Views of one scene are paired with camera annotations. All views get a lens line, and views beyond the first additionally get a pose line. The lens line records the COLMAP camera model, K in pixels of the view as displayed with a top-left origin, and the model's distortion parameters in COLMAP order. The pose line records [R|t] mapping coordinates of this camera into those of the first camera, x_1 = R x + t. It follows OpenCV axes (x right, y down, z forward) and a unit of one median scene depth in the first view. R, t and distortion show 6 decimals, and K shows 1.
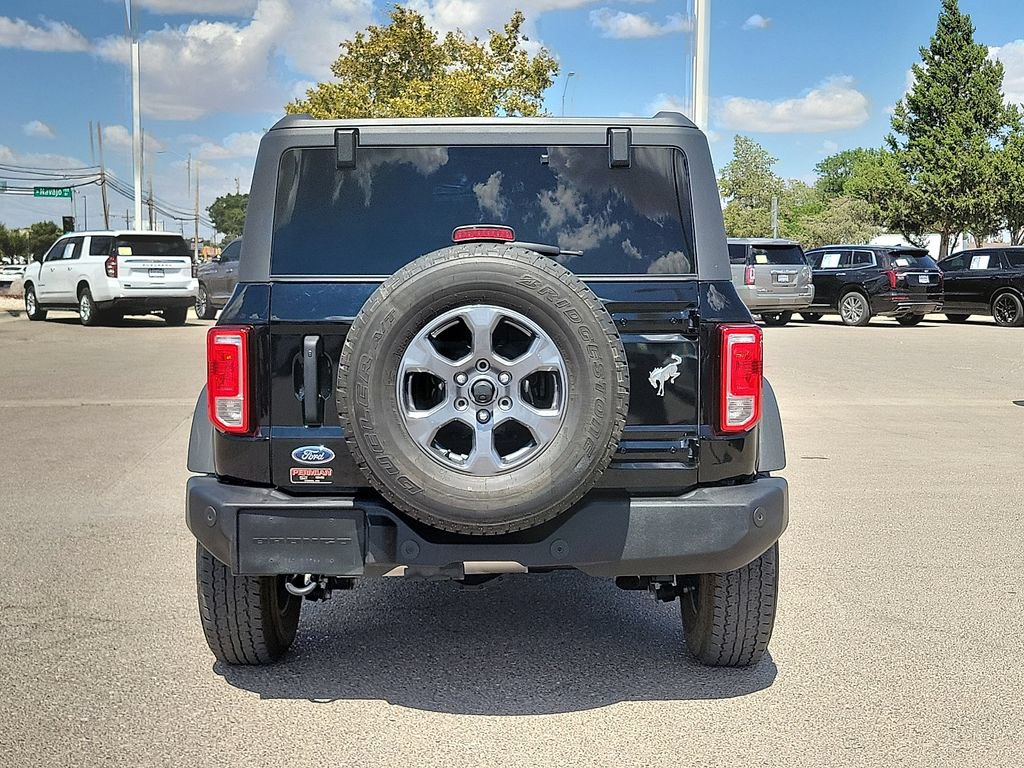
lens RADIAL K [[1341.1, 0, 488.6], [0, 1341.1, 422.4], [0, 0, 1]] dist [0.010642, 0.036869]
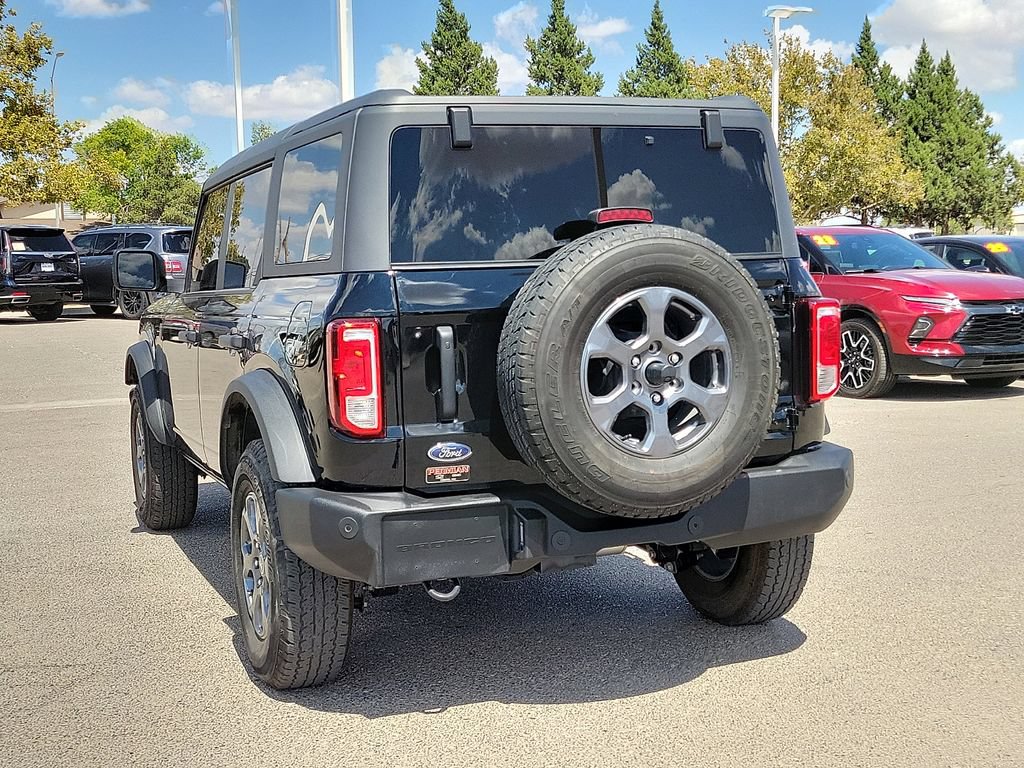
lens RADIAL K [[1335.8, 0, 509.8], [0, 1335.8, 434.0], [0, 0, 1]] dist [0.021671, 0.067923]
pose [[0.923465, -0.071265, 0.377005, -0.446785], [0.064869, 0.997453, 0.029654, -0.013703], [-0.378158, -0.002929, 0.925736, 0.110636]]
